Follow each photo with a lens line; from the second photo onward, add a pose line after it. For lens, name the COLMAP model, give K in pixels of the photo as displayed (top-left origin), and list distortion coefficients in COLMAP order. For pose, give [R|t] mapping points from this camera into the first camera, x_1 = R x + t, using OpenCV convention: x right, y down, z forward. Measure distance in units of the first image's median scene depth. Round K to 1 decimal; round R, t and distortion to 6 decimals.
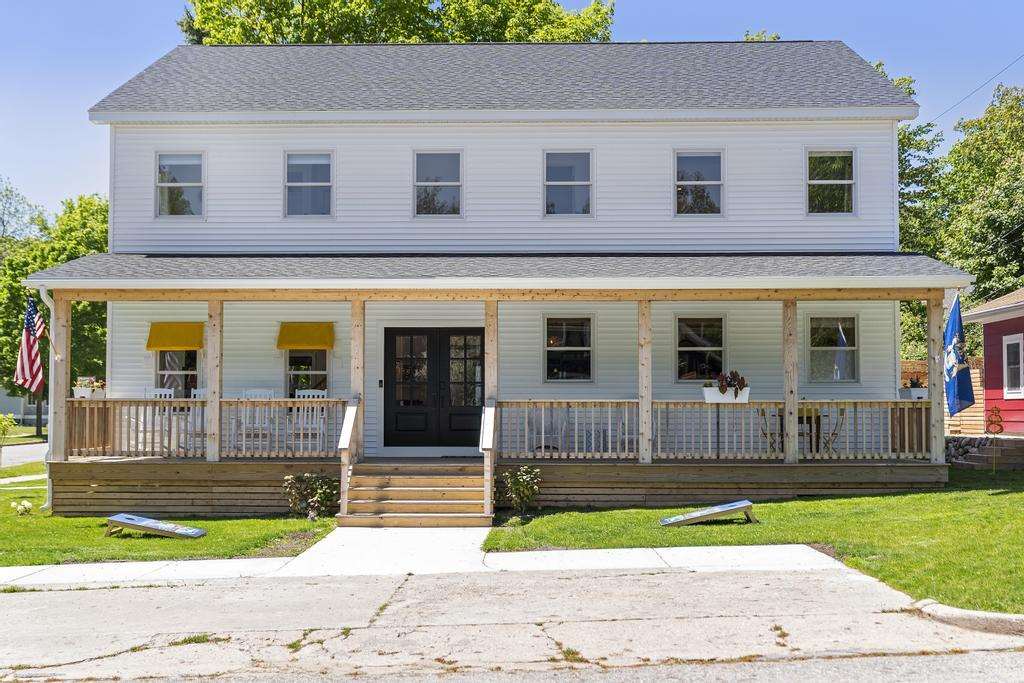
lens RADIAL K [[1278.2, 0, 510.1], [0, 1278.2, 357.6], [0, 0, 1]] dist [0.006556, 0.045083]
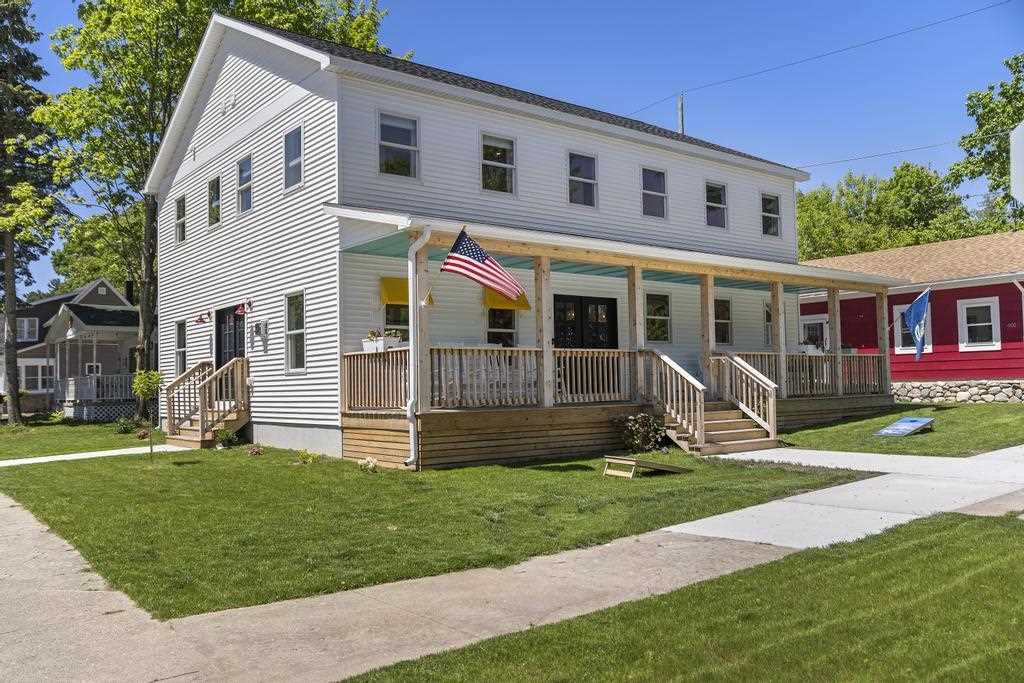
lens RADIAL K [[838.1, 0, 512.0], [0, 838.1, 341.5], [0, 0, 1]] dist [-0.002156, 0.000437]
pose [[0.771614, 0.018508, 0.635822, -0.623441], [-0.008066, 0.999781, -0.019314, 0.035738], [-0.636040, 0.009775, 0.771594, 0.425225]]
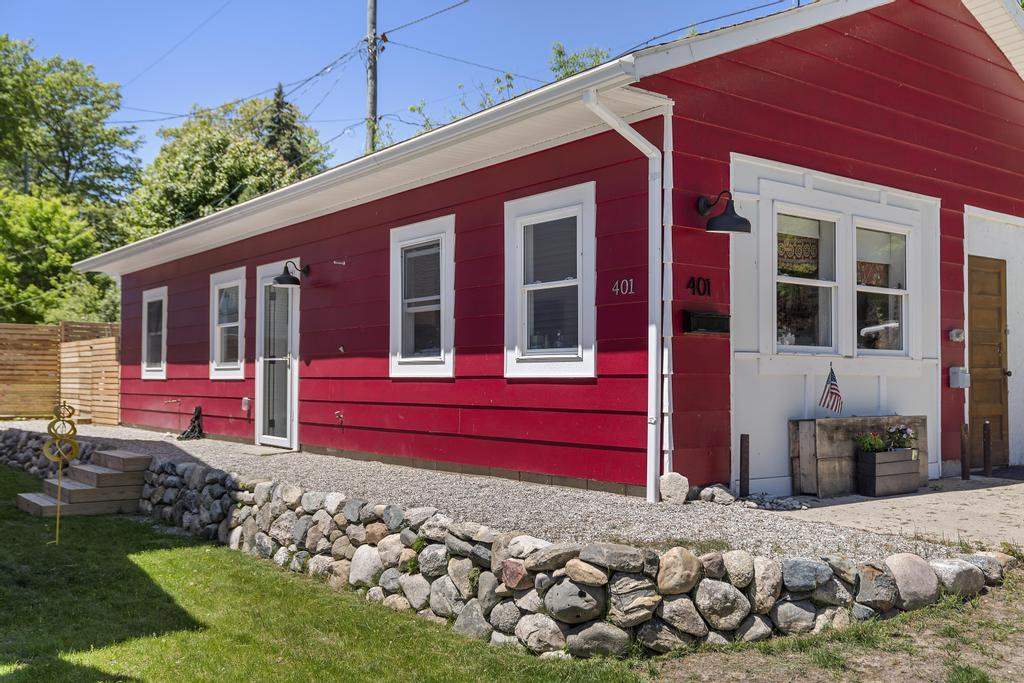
lens RADIAL K [[966.1, 0, 499.9], [0, 966.1, 345.4], [0, 0, 1]] dist [0.003722, 0.006849]
pose [[0.785541, 0.025514, 0.618284, 0.279207], [-0.030483, 0.999532, -0.002517, 0.011904], [-0.618059, -0.016870, 0.785951, 0.605581]]
